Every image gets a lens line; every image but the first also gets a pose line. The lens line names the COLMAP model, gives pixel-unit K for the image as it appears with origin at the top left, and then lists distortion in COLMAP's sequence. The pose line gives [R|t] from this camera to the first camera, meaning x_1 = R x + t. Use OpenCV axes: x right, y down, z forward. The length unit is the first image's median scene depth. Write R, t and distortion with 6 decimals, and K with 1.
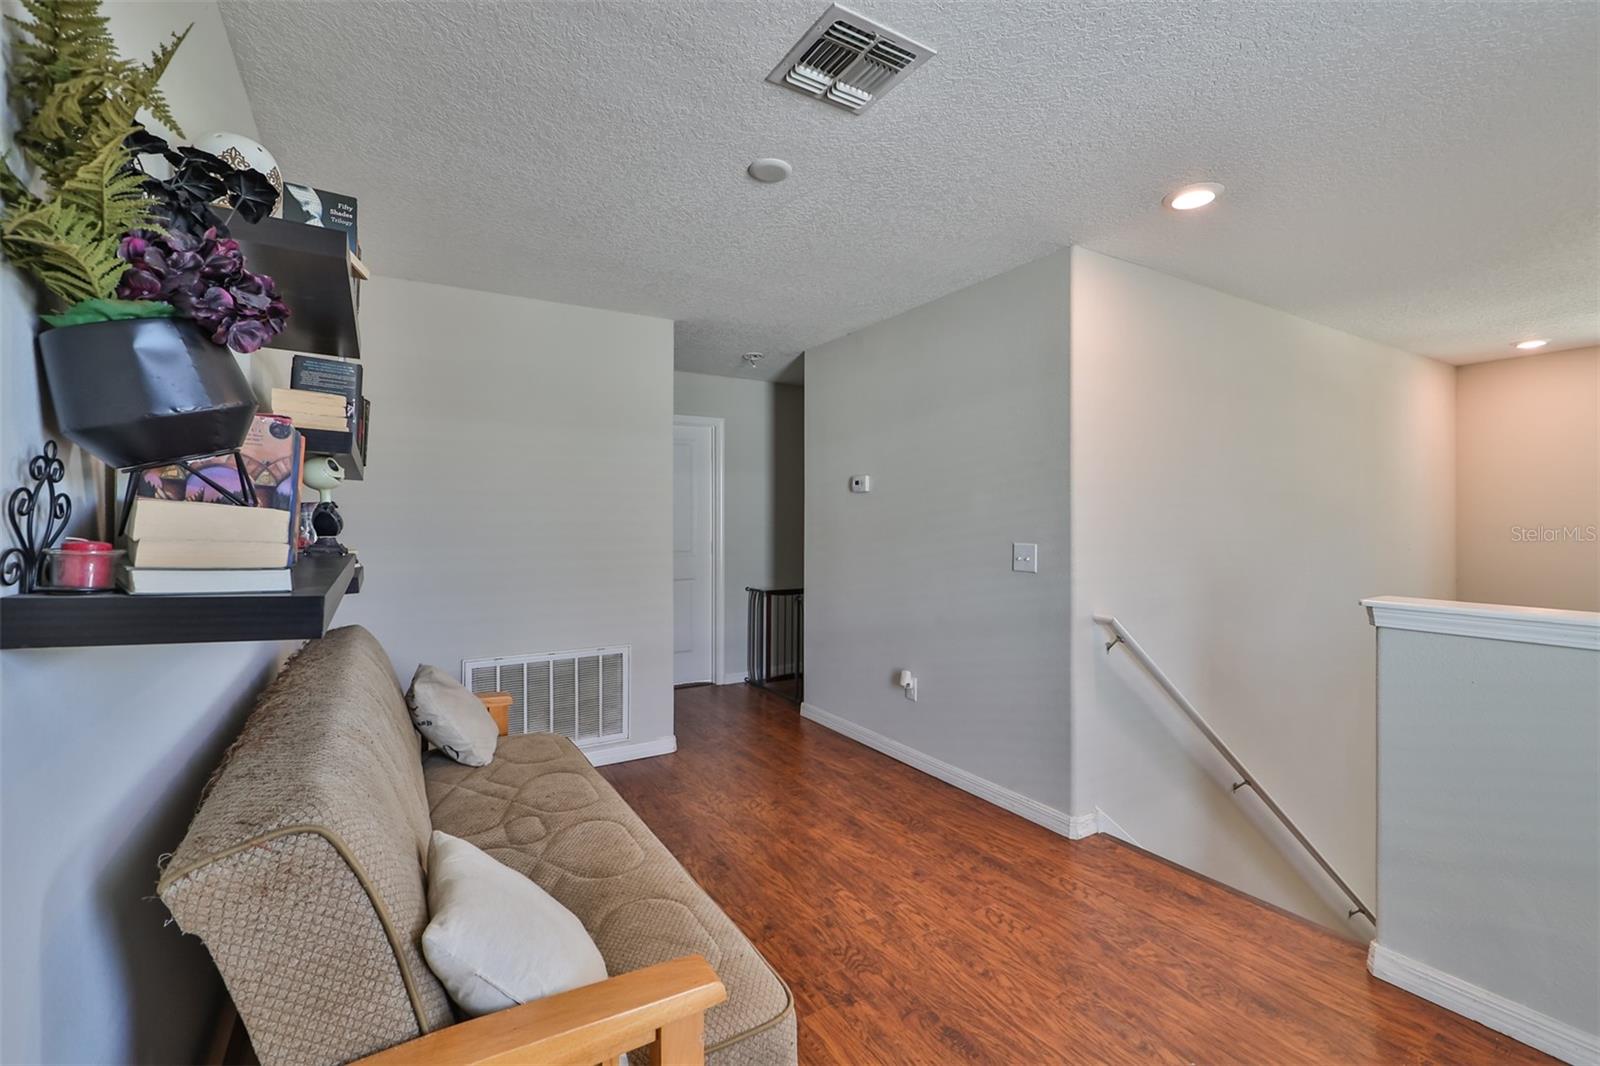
lens RADIAL K [[669.6, 0, 804.8], [0, 669.6, 520.2], [0, 0, 1]] dist [-0.001623, 0.000630]
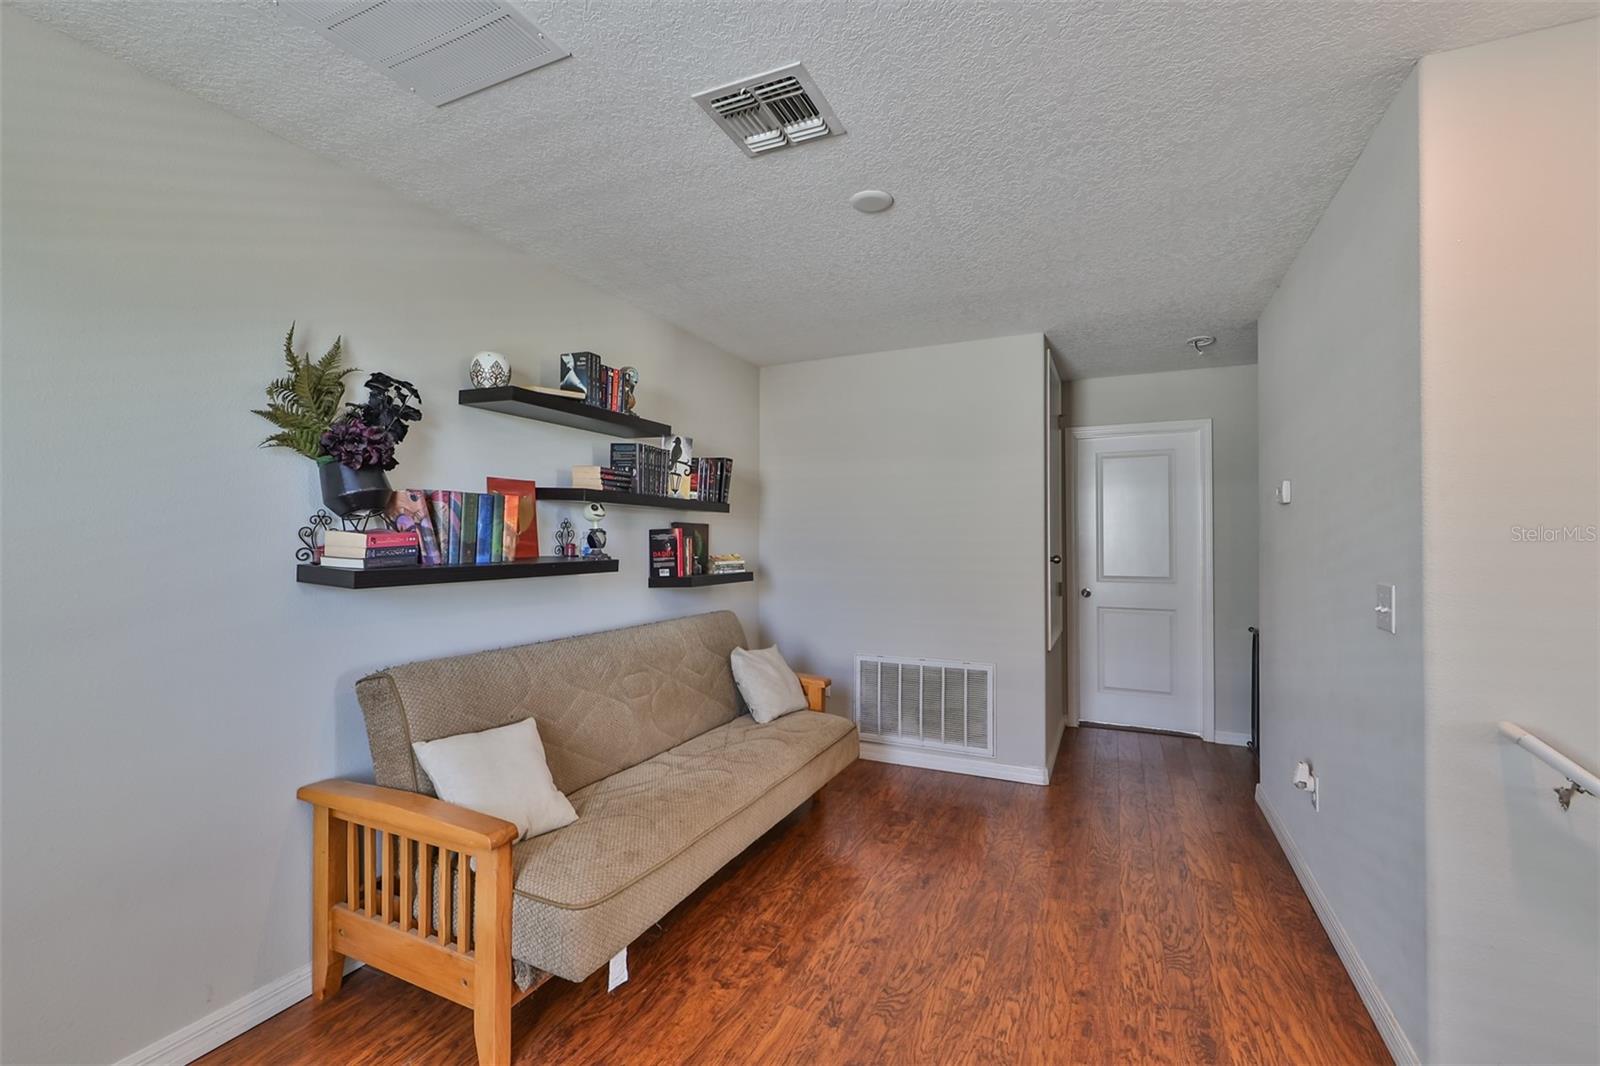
lens RADIAL K [[669.6, 0, 807.4], [0, 669.6, 537.4], [0, 0, 1]] dist [-0.001623, 0.000630]
pose [[0.576525, 0.001674, -0.817078, 0.606719], [-0.005897, 0.999980, -0.002113, -0.003253], [0.817058, 0.006036, 0.576524, 0.273161]]
